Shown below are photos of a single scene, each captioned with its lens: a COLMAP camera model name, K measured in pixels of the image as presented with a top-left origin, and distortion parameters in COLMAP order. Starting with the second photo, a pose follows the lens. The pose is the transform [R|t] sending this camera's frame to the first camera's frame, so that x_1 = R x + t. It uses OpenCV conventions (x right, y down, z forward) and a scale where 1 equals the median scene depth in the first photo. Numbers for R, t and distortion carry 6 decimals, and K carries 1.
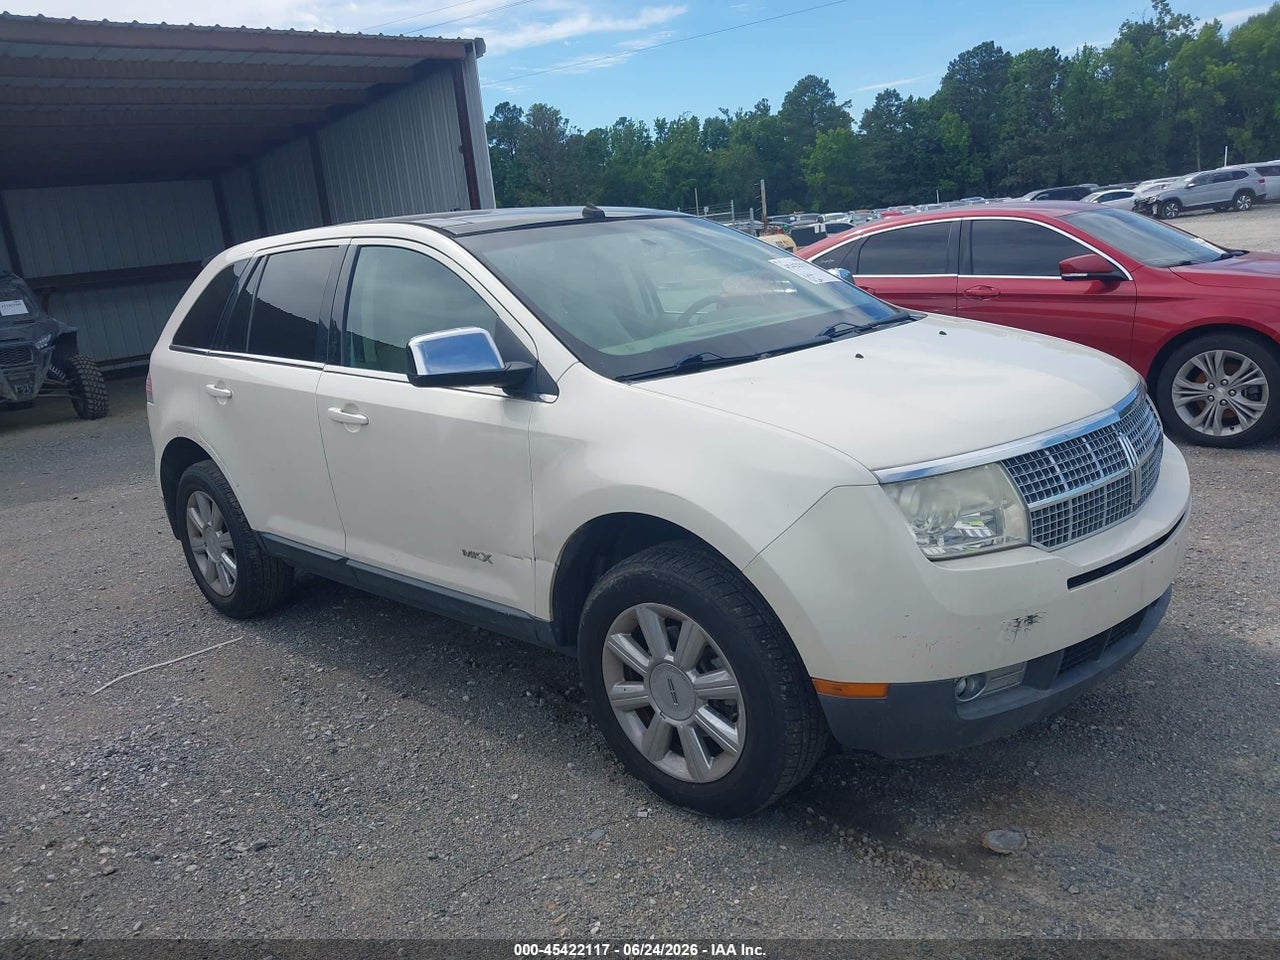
lens RADIAL K [[1006.5, 0, 637.3], [0, 1006.5, 480.2], [0, 0, 1]] dist [0.030163, -0.013000]
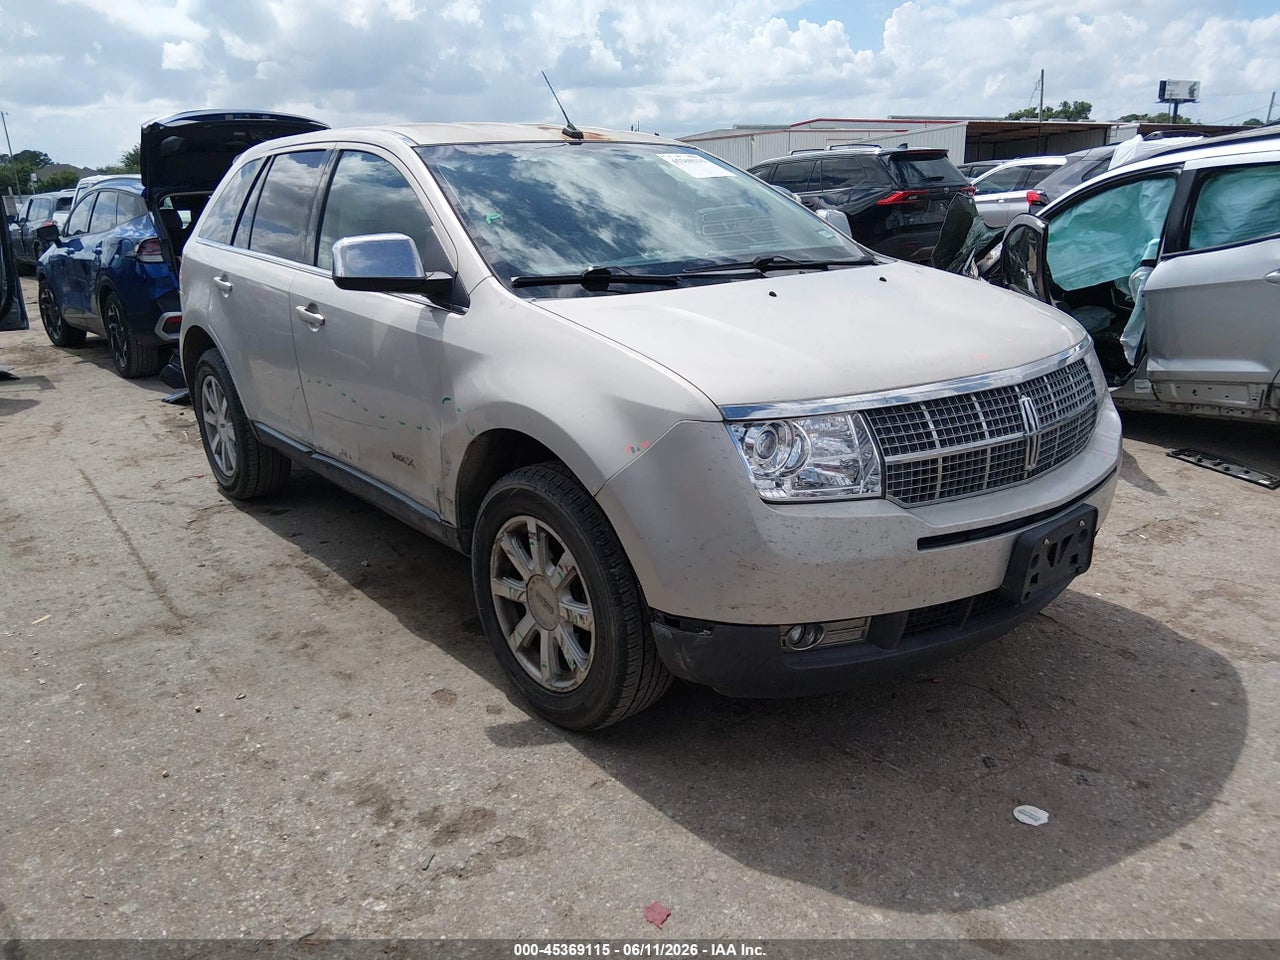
lens RADIAL K [[1006.5, 0, 628.5], [0, 1006.5, 470.5], [0, 0, 1]] dist [0.030163, -0.013000]
pose [[0.986081, 0.102533, -0.130883, 0.245510], [-0.094974, 0.993500, 0.062756, -0.000651], [0.136467, -0.049452, 0.989410, 0.008659]]
